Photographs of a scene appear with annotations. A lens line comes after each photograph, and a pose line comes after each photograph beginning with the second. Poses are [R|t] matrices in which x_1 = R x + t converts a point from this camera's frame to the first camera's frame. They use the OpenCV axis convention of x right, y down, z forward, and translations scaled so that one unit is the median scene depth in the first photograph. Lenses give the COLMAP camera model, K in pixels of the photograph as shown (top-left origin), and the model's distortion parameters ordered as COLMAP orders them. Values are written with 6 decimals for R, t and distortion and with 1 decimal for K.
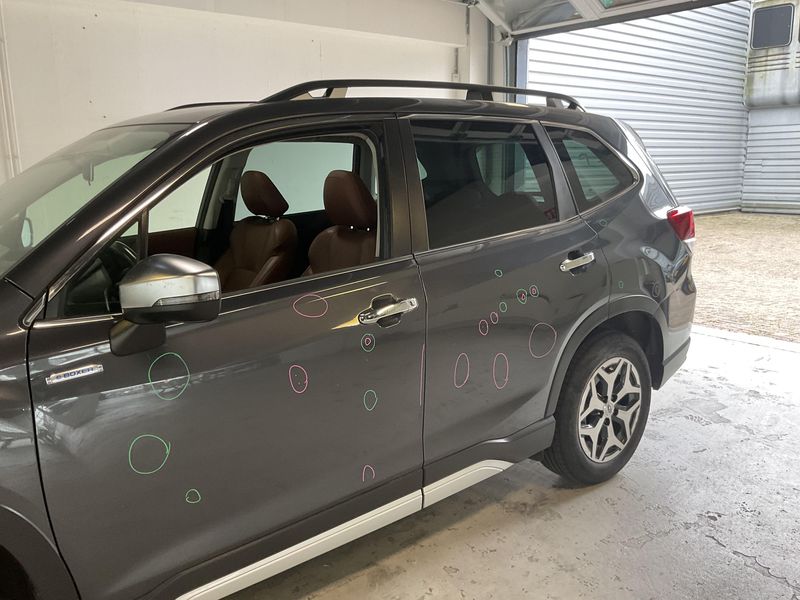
lens RADIAL K [[672.3, 0, 398.9], [0, 672.3, 295.9], [0, 0, 1]] dist [0.022340, -0.055768]
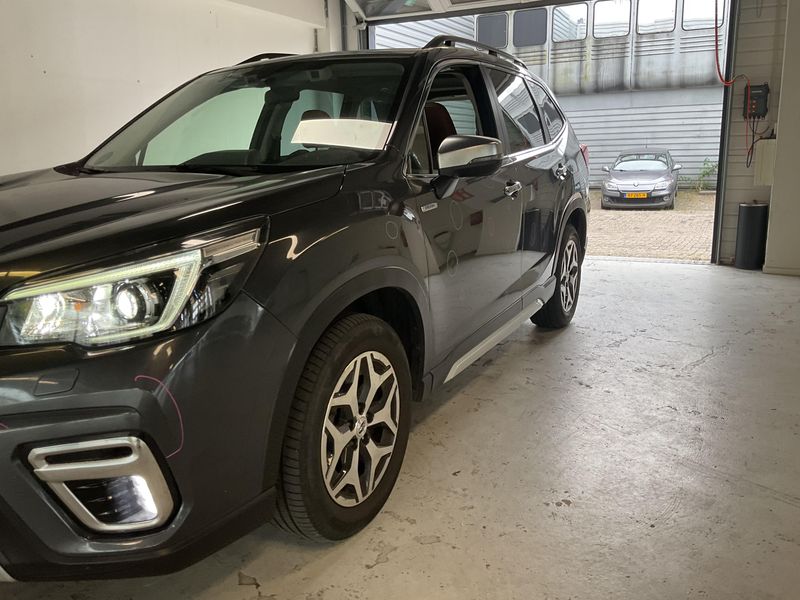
lens RADIAL K [[661.9, 0, 399.1], [0, 661.9, 298.7], [0, 0, 1]] dist [0.088862, -0.176492]
pose [[0.918691, -0.088875, 0.384848, -0.268094], [0.082860, 0.996040, 0.032222, 0.062135], [-0.386188, 0.002287, 0.922417, -0.095815]]
